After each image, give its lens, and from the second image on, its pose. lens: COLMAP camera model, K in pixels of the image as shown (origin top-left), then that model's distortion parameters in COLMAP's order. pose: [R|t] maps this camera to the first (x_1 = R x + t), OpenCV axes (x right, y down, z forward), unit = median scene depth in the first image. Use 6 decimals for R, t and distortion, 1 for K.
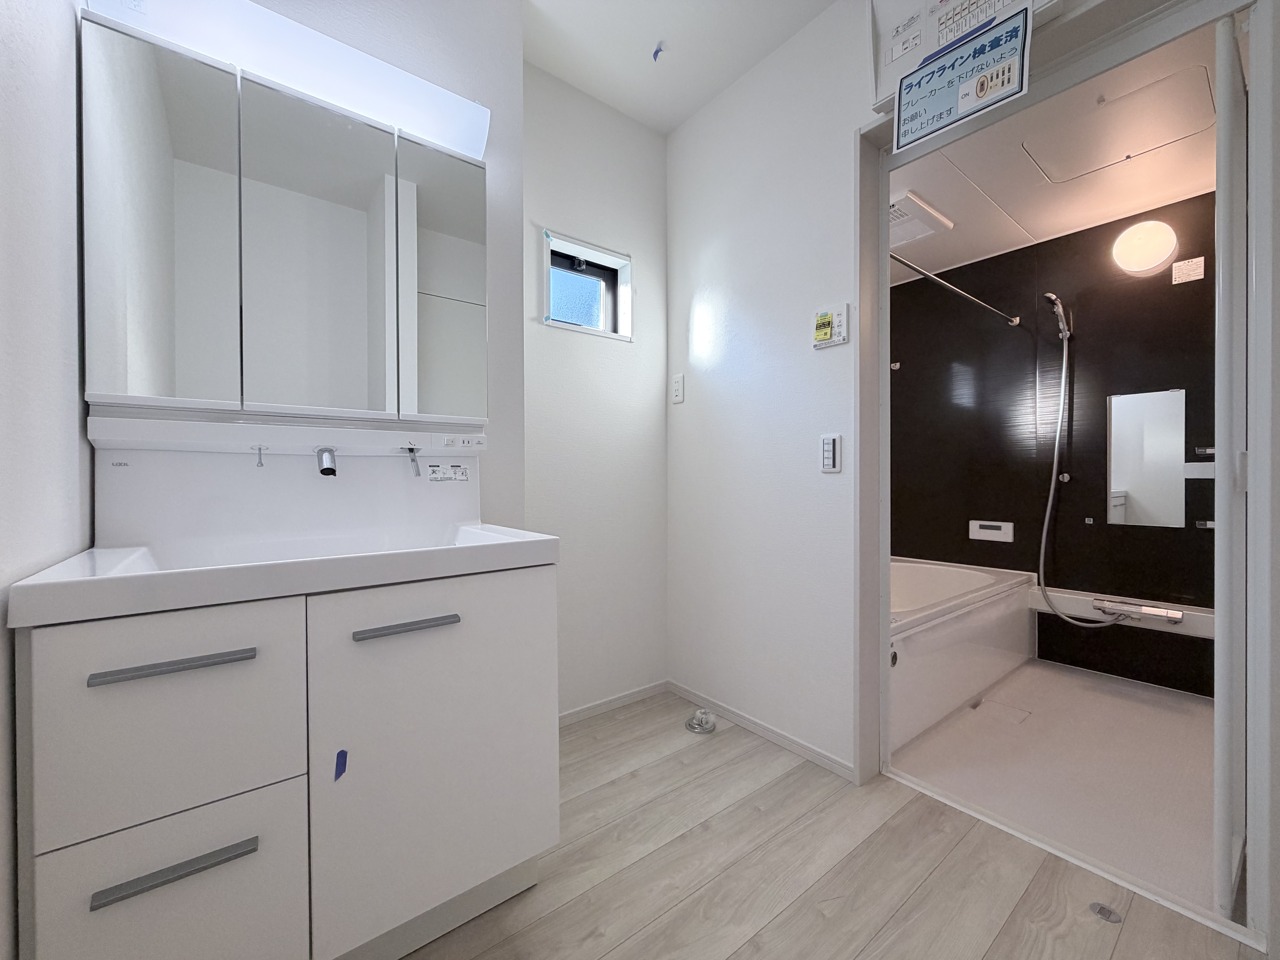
lens RADIAL K [[511.2, 0, 640.0], [0, 511.2, 480.0], [0, 0, 1]] dist [-0.000279, 0.000392]
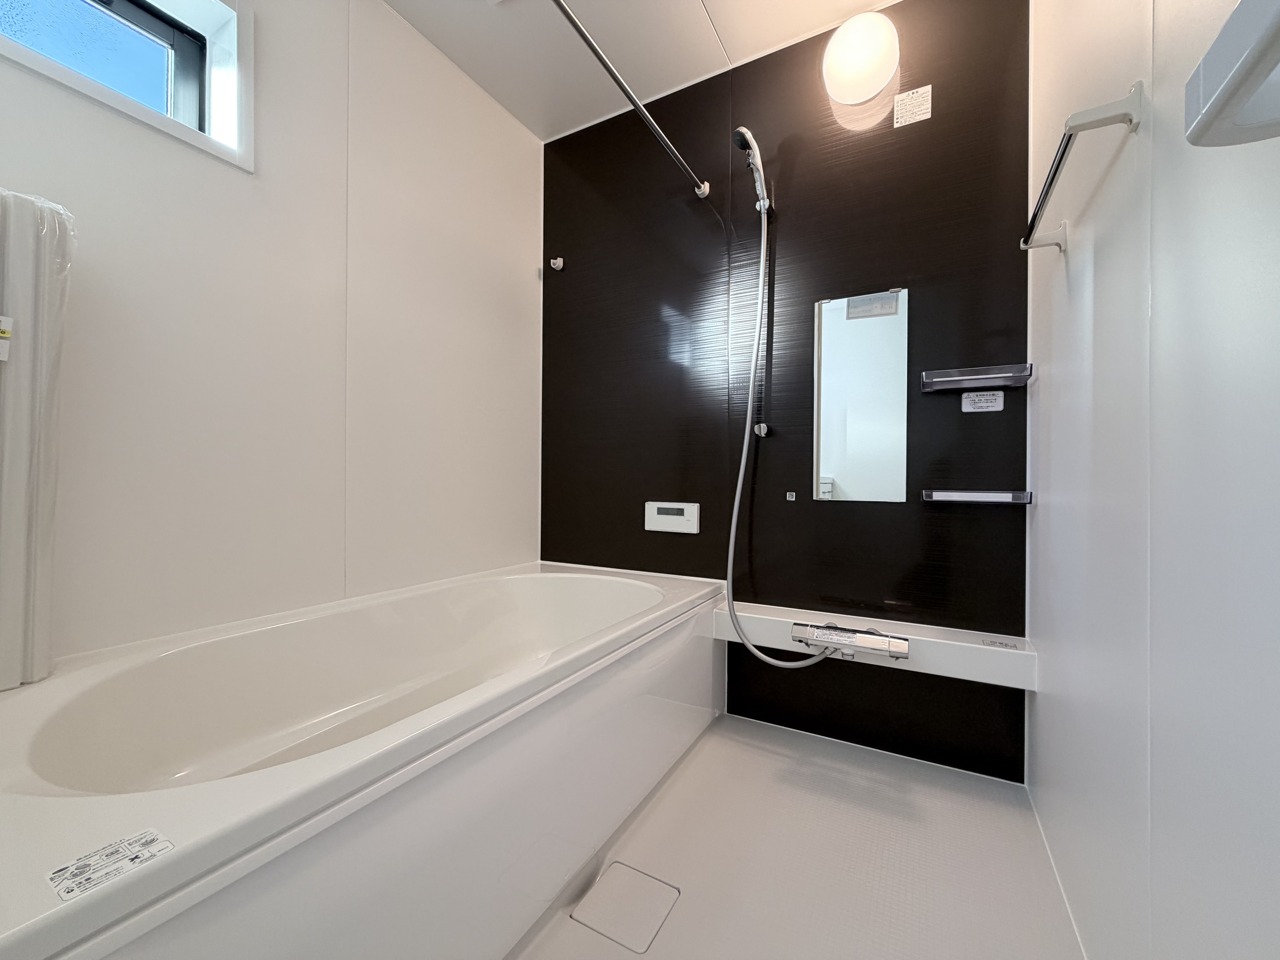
lens RADIAL K [[511.2, 0, 640.0], [0, 511.2, 480.0], [0, 0, 1]] dist [-0.000279, 0.000392]
pose [[0.919712, 0.009298, 0.392484, 0.436490], [-0.008761, 0.999957, -0.003159, 0.060923], [-0.392496, -0.000533, 0.919753, 0.467269]]
